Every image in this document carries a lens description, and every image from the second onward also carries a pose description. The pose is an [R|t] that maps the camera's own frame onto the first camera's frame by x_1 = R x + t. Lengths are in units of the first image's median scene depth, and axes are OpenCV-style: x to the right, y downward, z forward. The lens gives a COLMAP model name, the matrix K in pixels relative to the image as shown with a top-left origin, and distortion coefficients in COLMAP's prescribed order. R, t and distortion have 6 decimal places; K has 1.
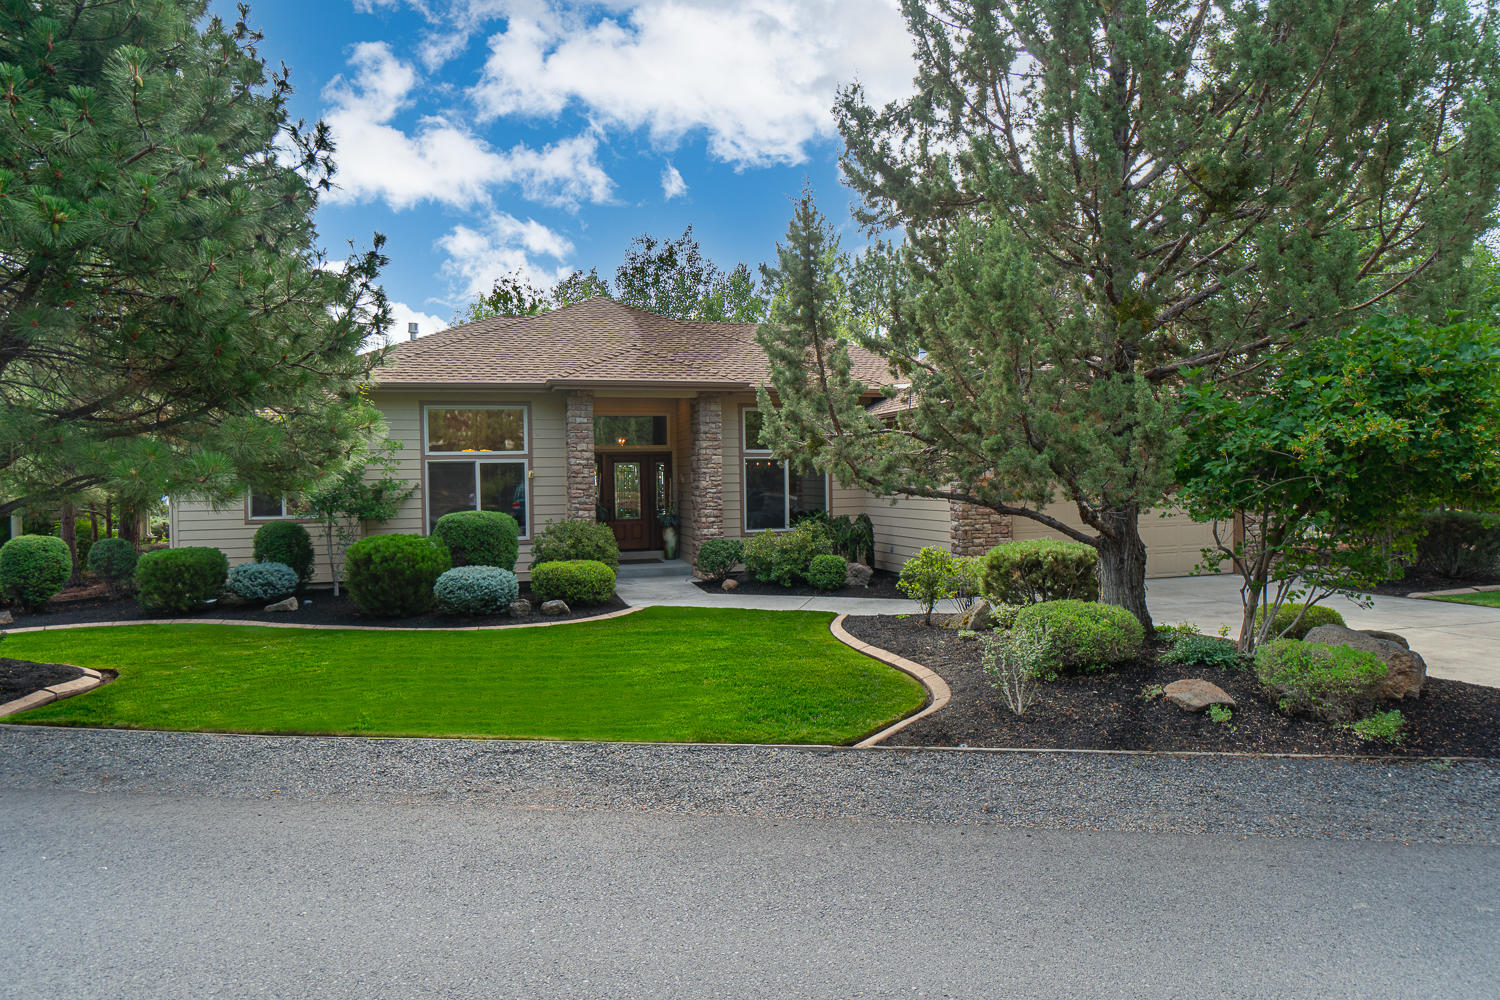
lens RADIAL K [[907.3, 0, 750.0], [0, 907.3, 500.0], [0, 0, 1]] dist [-0.003018, 0.000470]
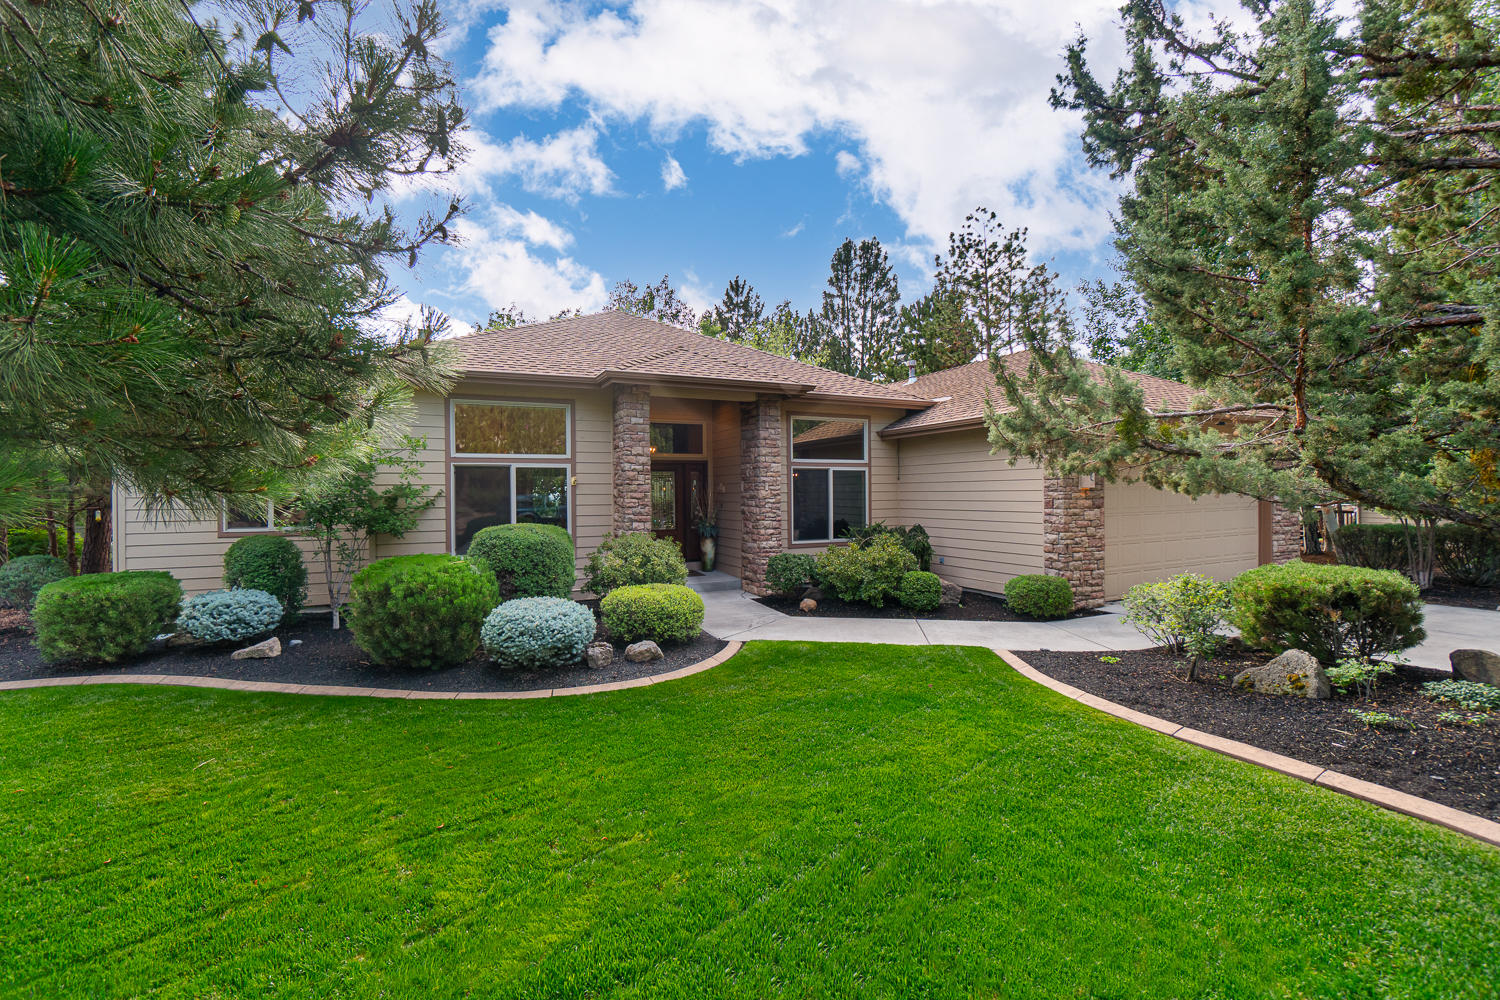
lens RADIAL K [[638.4, 0, 743.9], [0, 638.4, 493.4], [0, 0, 1]] dist [-0.002432, 0.000584]
pose [[0.990053, 0.006858, 0.140524, -0.169416], [-0.003420, 0.999689, -0.024693, -0.001332], [-0.140650, 0.023967, 0.989769, 0.367691]]
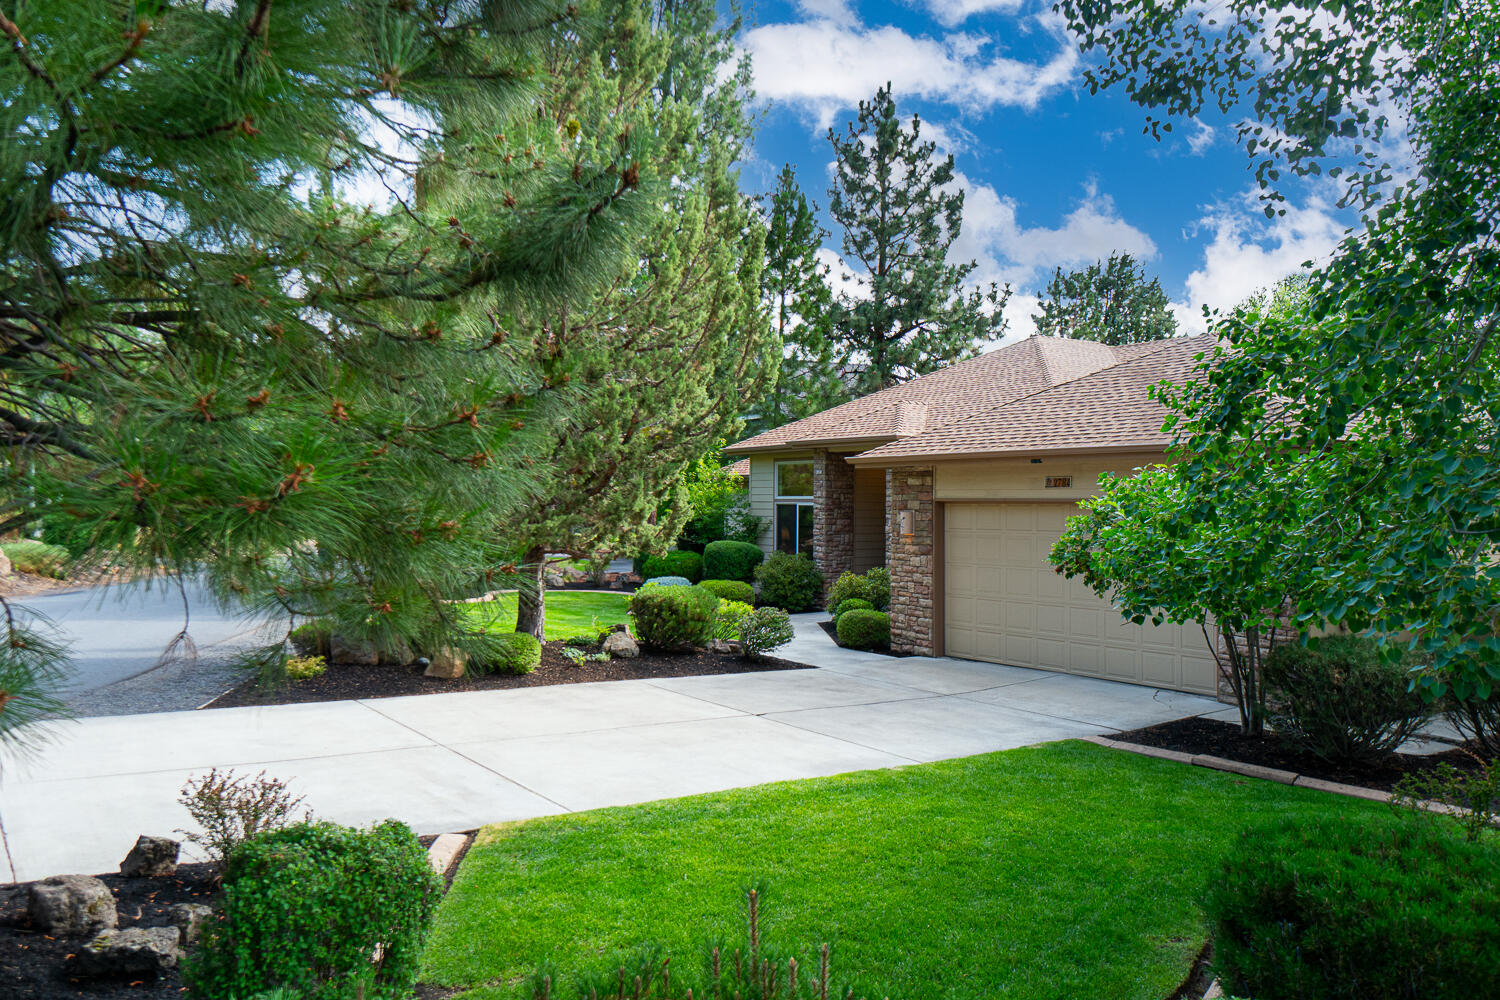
lens RADIAL K [[1152.9, 0, 745.1], [0, 1152.9, 496.0], [0, 0, 1]] dist [0.010938, 0.002962]
pose [[0.310314, 0.013603, -0.950537, 1.254023], [-0.032529, 0.999464, 0.003684, -0.058250], [0.950077, 0.029777, 0.310590, 0.426154]]
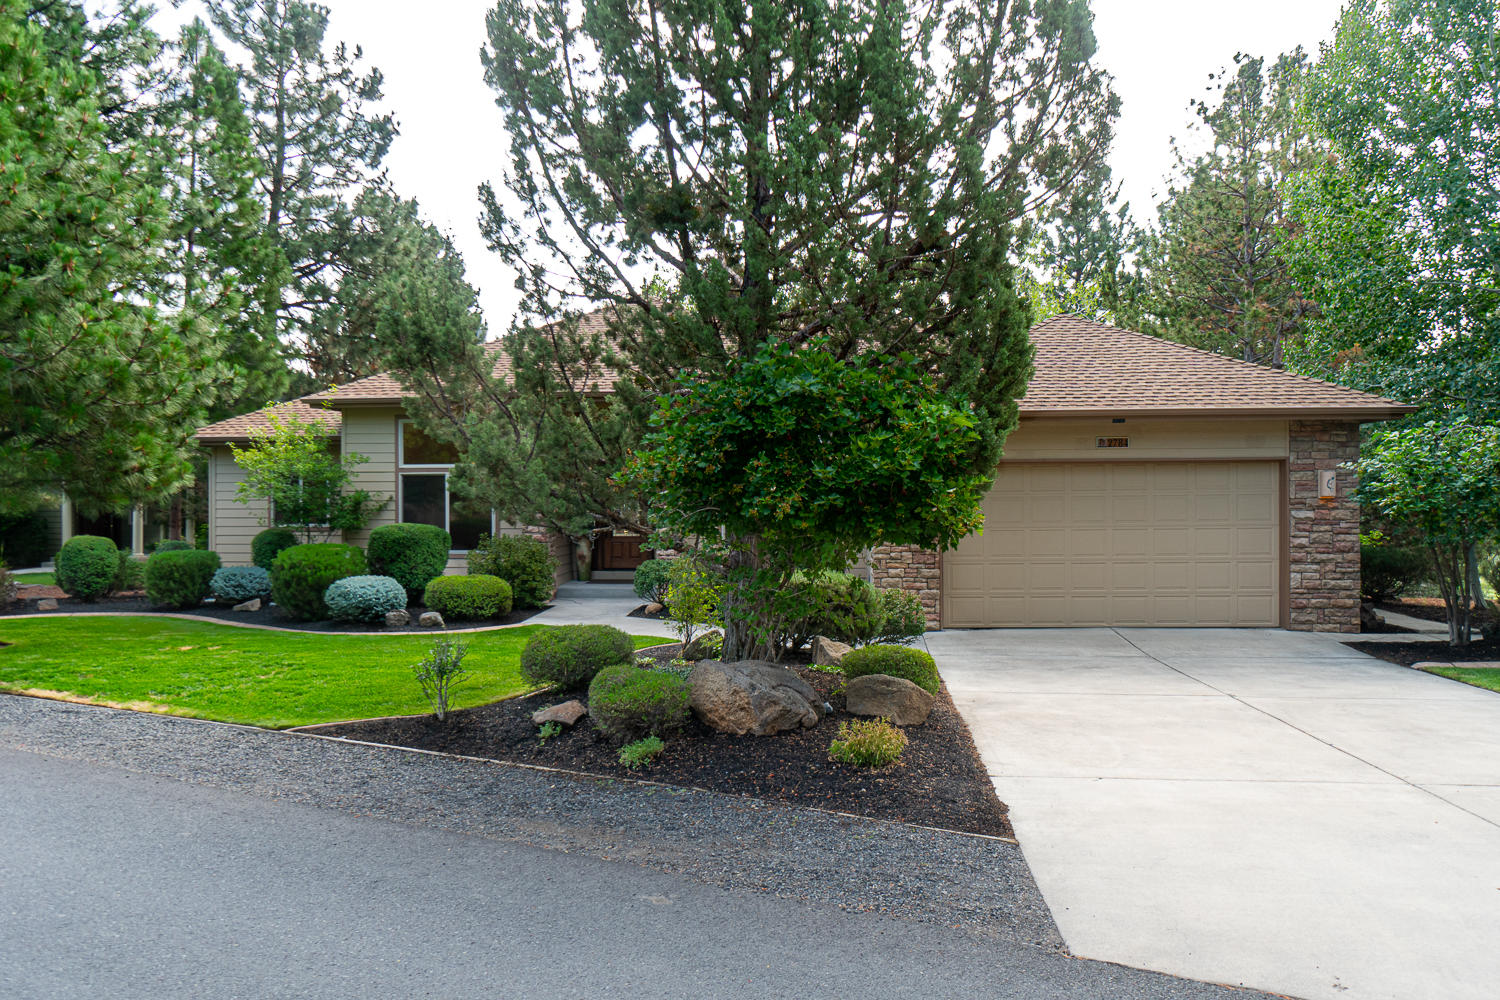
lens RADIAL K [[1152.9, 0, 745.1], [0, 1152.9, 496.0], [0, 0, 1]] dist [0.010938, 0.002962]
pose [[0.932407, 0.014553, -0.361118, 0.475489], [-0.020725, 0.999698, -0.013224, -0.008675], [0.360816, 0.019815, 0.932426, -0.071369]]
